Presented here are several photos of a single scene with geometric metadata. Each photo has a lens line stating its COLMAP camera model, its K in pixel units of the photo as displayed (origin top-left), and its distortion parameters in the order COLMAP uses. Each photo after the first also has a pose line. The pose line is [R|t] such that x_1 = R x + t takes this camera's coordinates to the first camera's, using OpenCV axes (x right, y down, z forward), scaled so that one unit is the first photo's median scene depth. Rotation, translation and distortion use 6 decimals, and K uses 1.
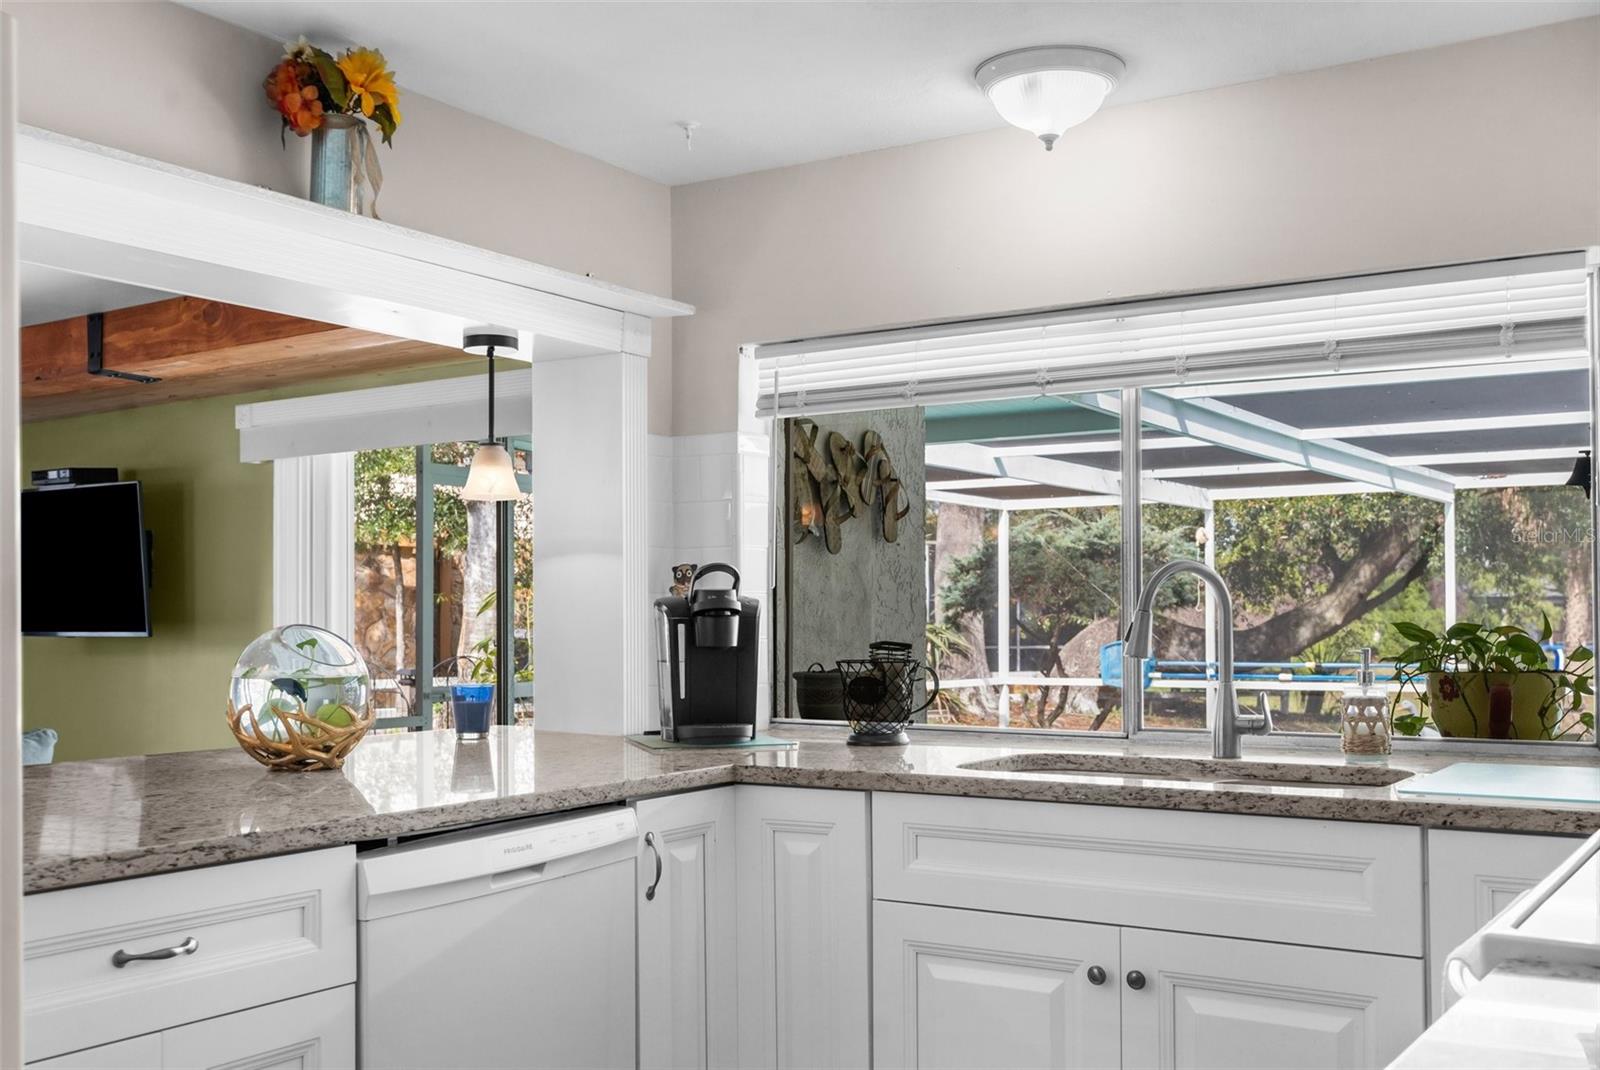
lens RADIAL K [[1611.7, 0, 795.0], [0, 1611.7, 595.4], [0, 0, 1]] dist [-0.012165, 0.000000]
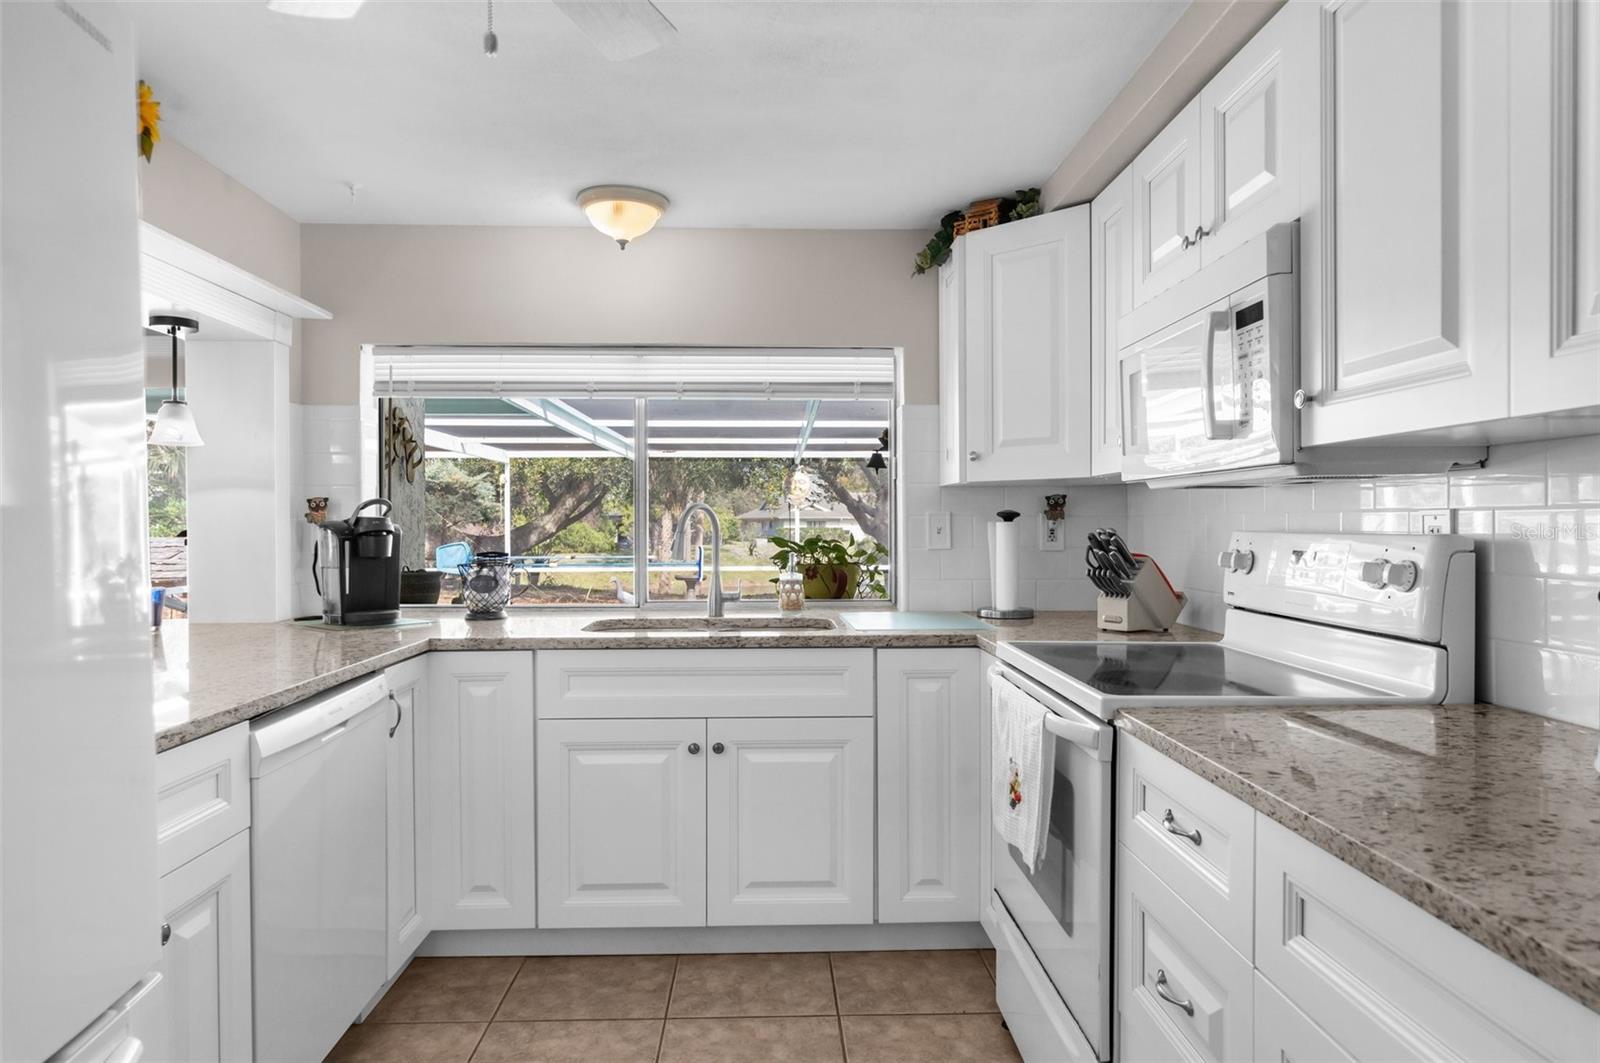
lens RADIAL K [[972.0, 0, 803.2], [0, 972.0, 534.1], [0, 0, 1]] dist [-0.009697, 0.000623]
pose [[0.815216, -0.003118, 0.579149, -0.238831], [-0.009064, 0.999794, 0.018141, -0.007489], [-0.579087, -0.020038, 0.815020, 0.079145]]
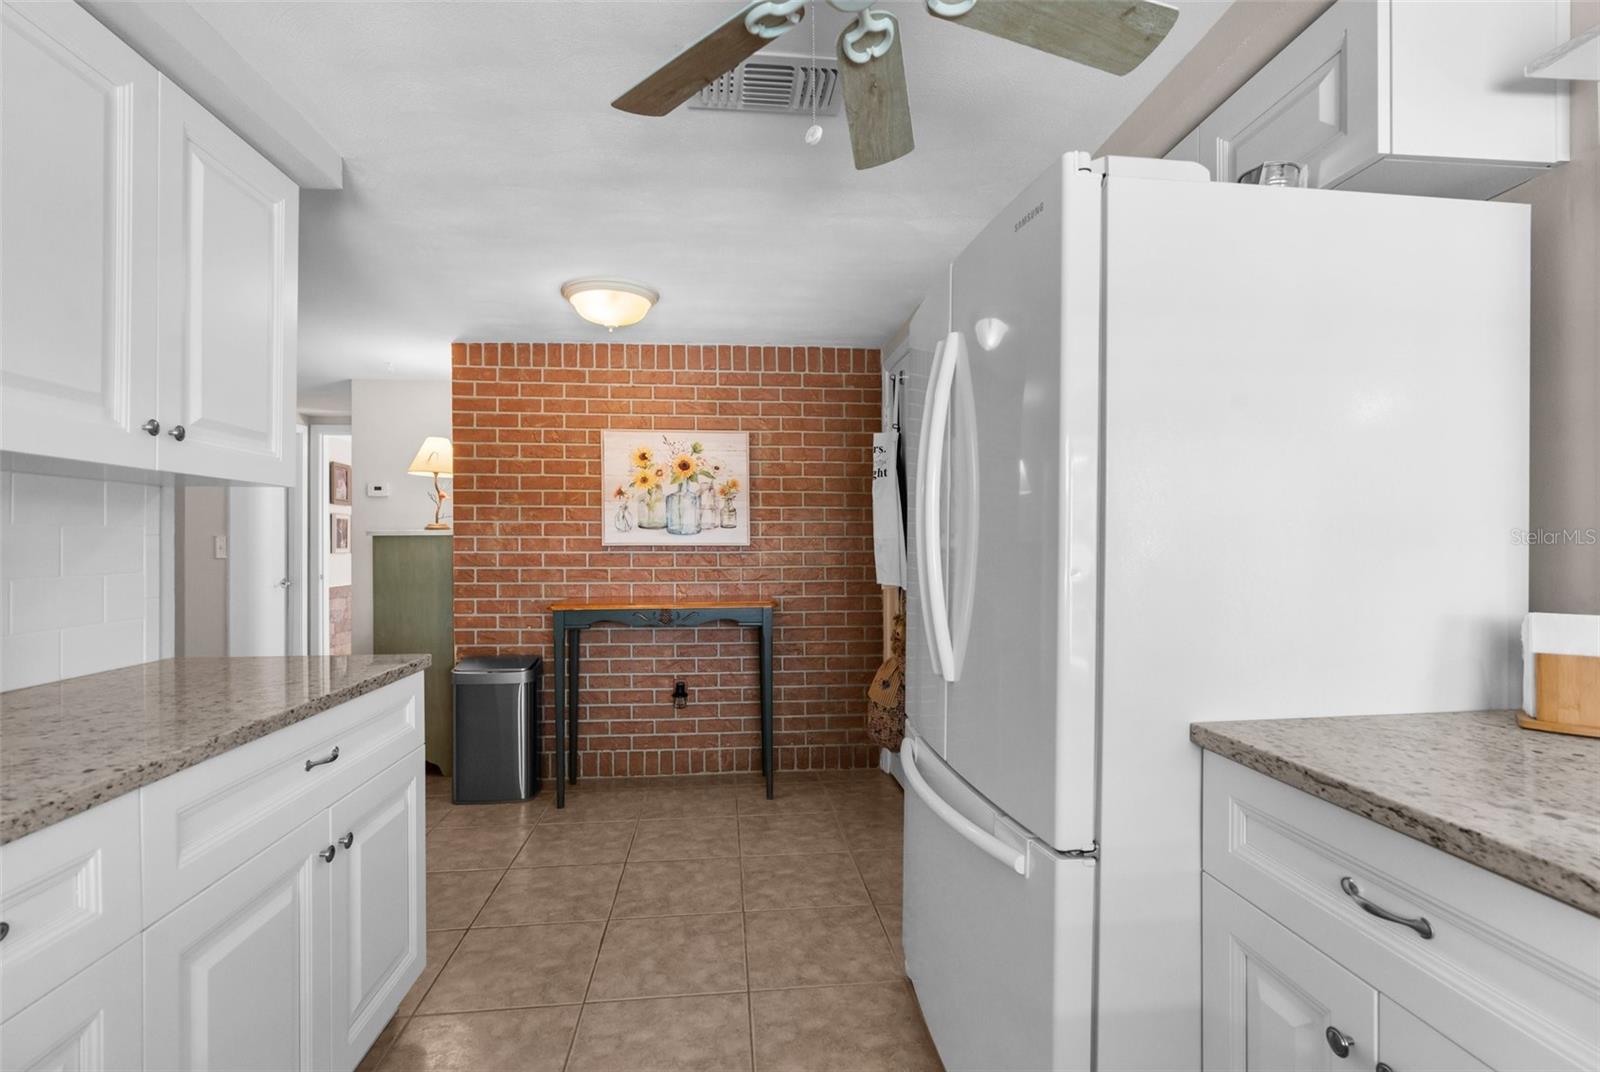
lens RADIAL K [[728.4, 0, 792.3], [0, 728.4, 538.4], [0, 0, 1]] dist [-0.012346, 0.002330]
pose [[-0.776694, 0.007022, -0.629839, 0.075916], [0.017905, 0.999780, -0.010934, 0.004878], [0.629624, -0.019770, -0.776649, 0.656643]]
